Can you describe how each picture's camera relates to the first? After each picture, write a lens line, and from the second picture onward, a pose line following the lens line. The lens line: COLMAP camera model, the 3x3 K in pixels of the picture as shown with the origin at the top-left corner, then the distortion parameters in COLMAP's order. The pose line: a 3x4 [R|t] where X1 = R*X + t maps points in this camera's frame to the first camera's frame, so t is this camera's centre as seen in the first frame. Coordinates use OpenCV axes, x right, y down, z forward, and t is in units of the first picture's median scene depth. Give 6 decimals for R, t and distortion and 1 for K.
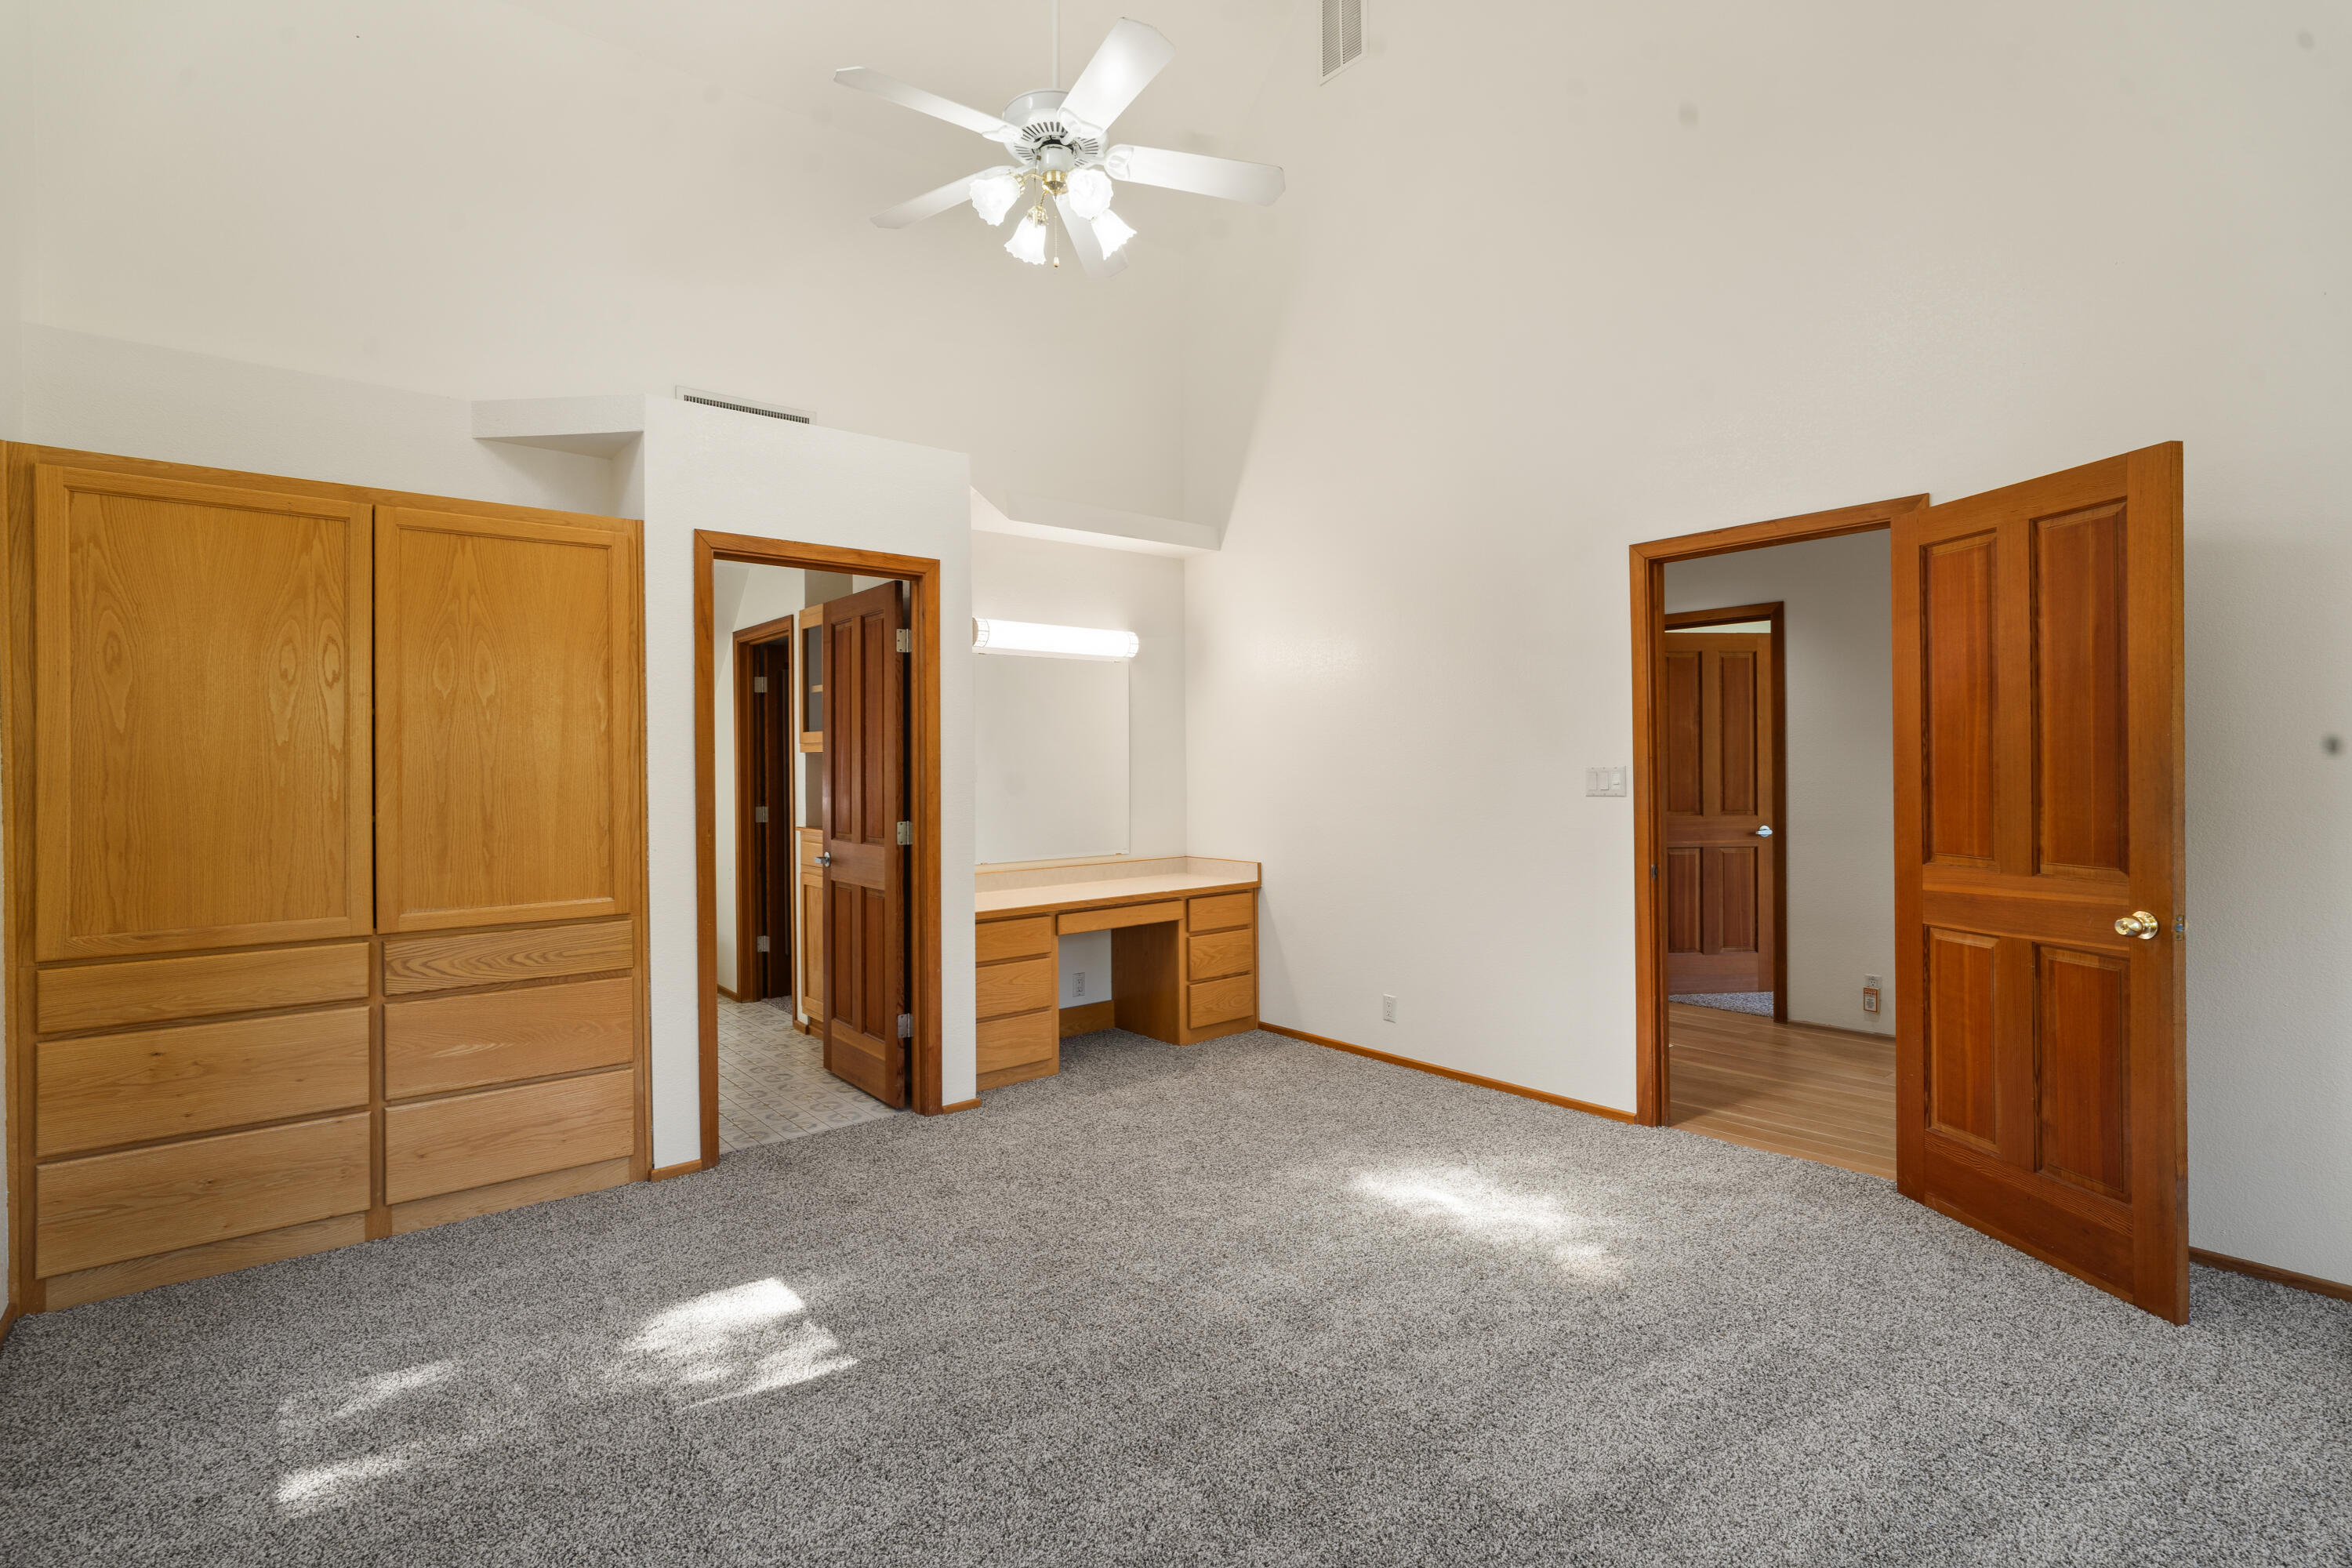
lens RADIAL K [[1109.4, 0, 1174.3], [0, 1109.4, 770.4], [0, 0, 1]] dist [-0.012249, 0.004539]
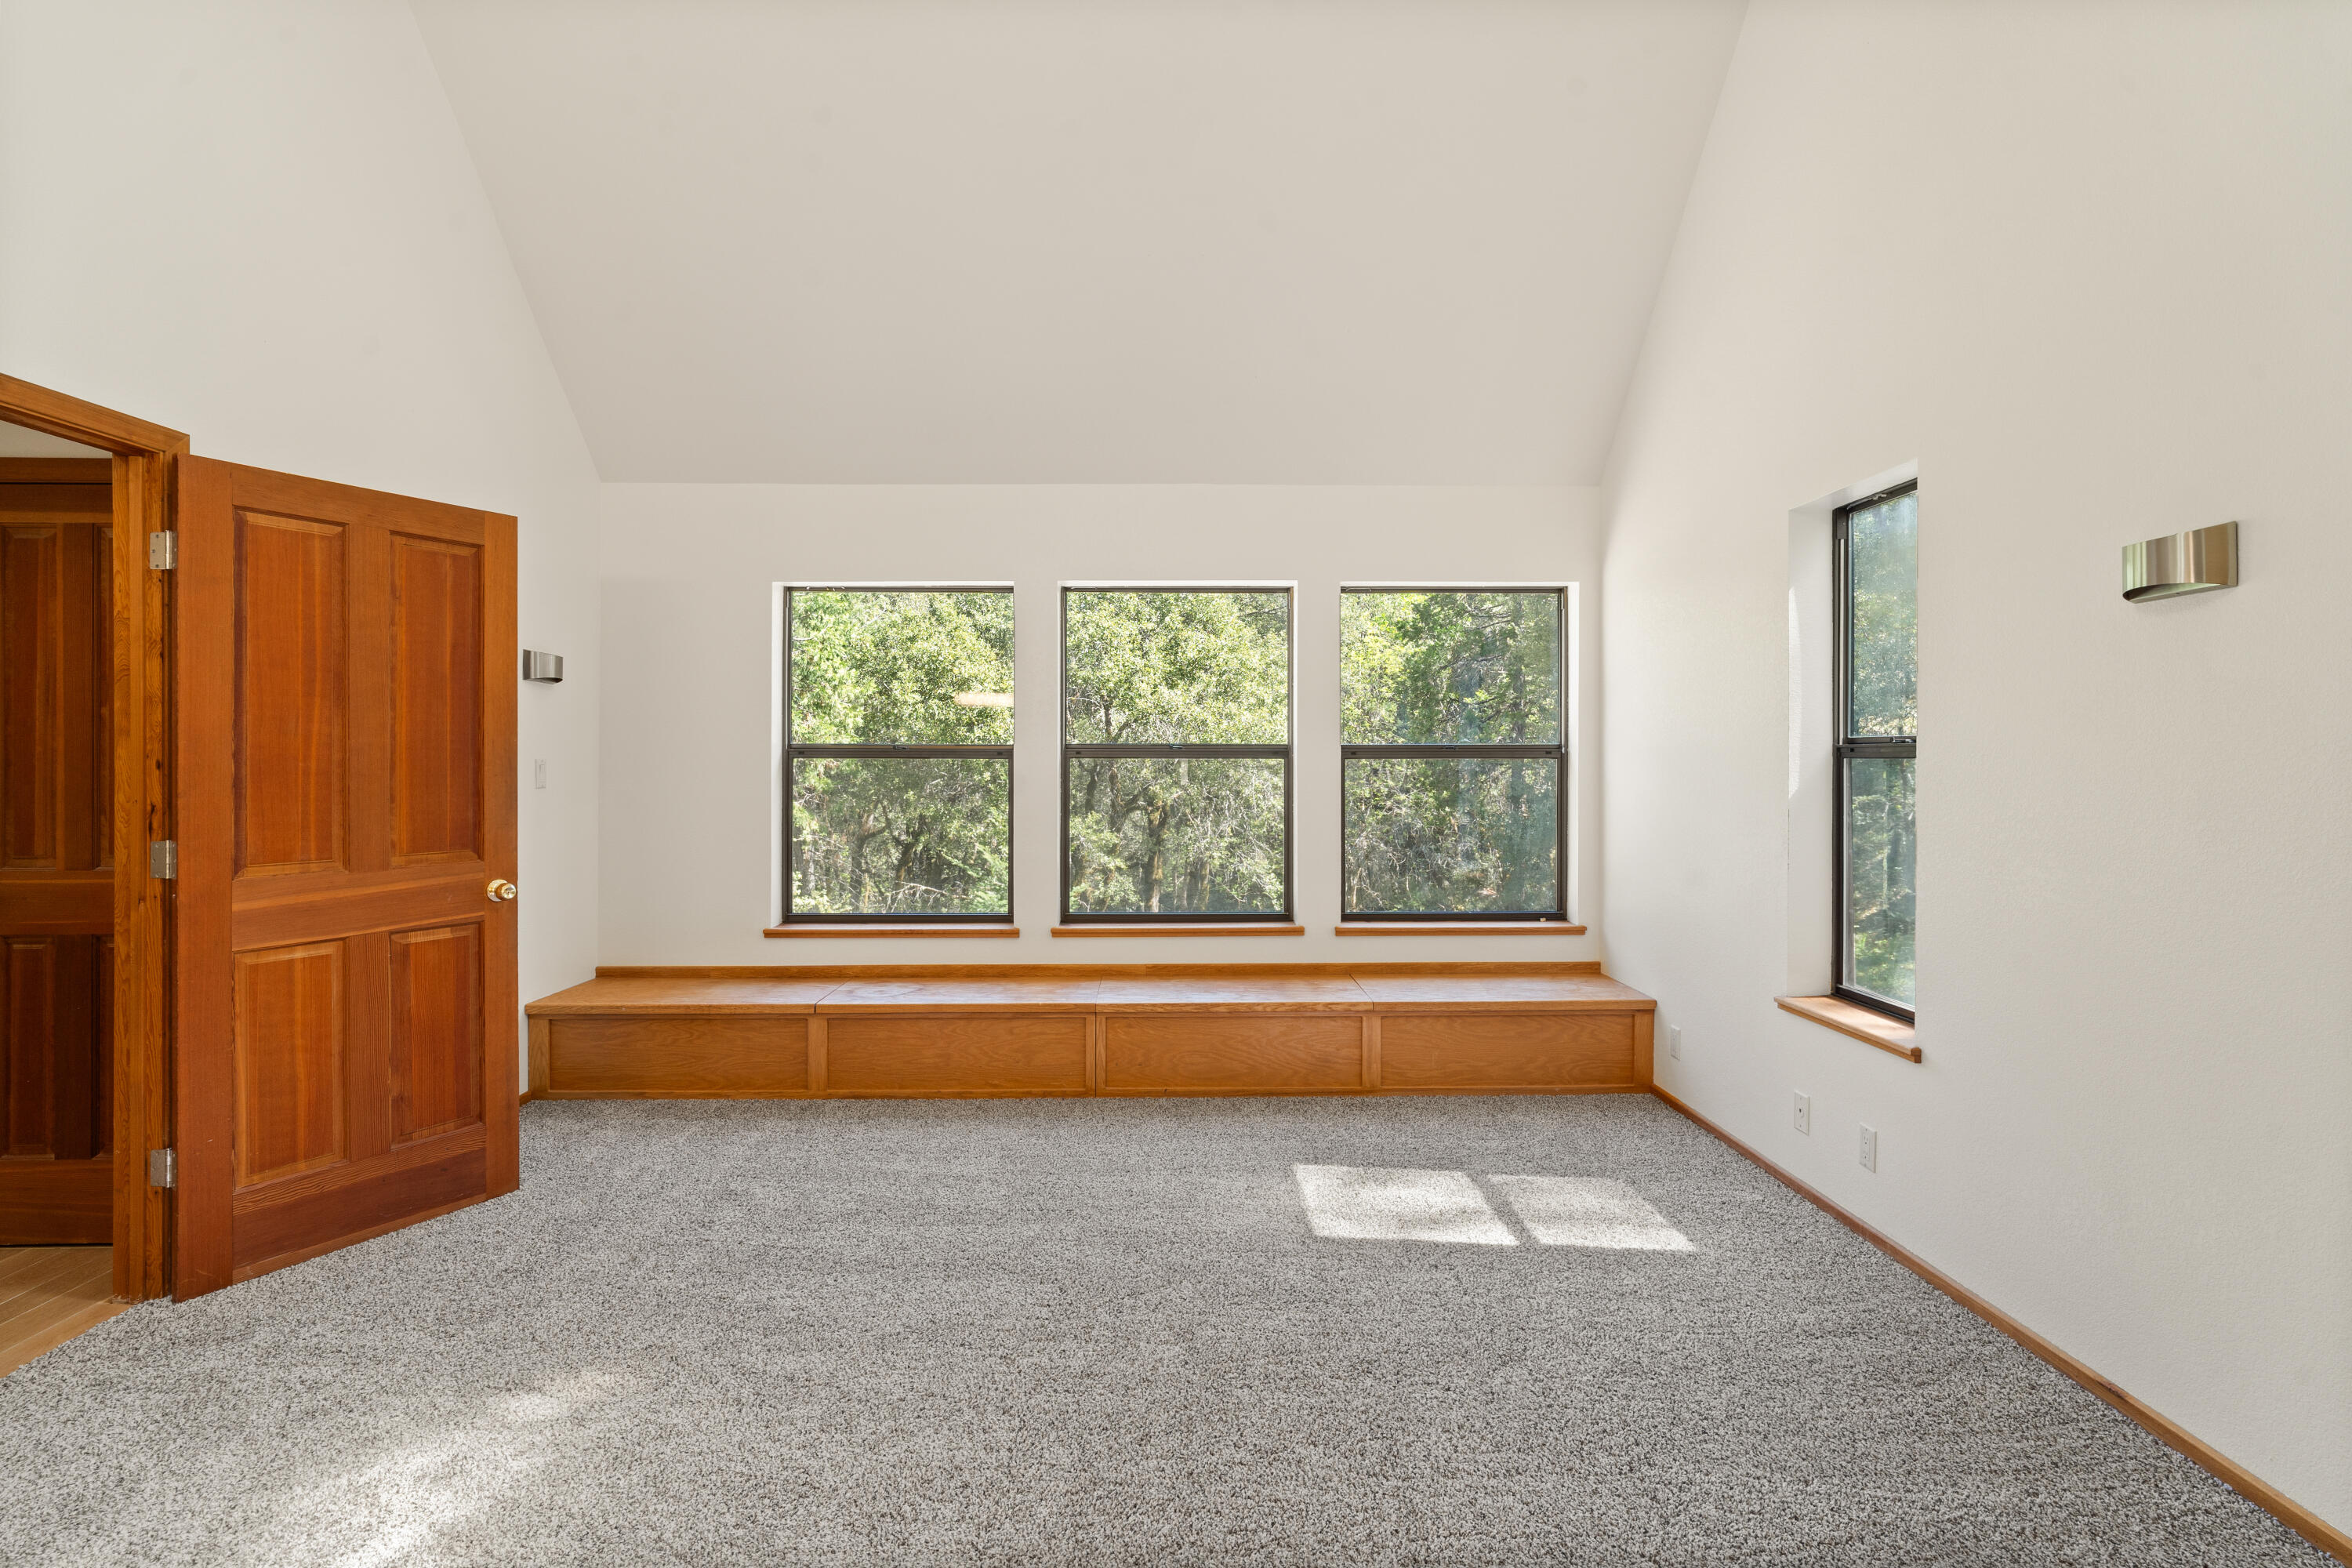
lens RADIAL K [[1109.4, 0, 1175.3], [0, 1109.4, 766.7], [0, 0, 1]] dist [-0.012249, 0.004539]
pose [[-0.782111, 0.008174, 0.623085, -0.454329], [0.014552, 0.999881, 0.005149, 0.003699], [-0.622969, 0.013094, -0.782137, 1.327593]]
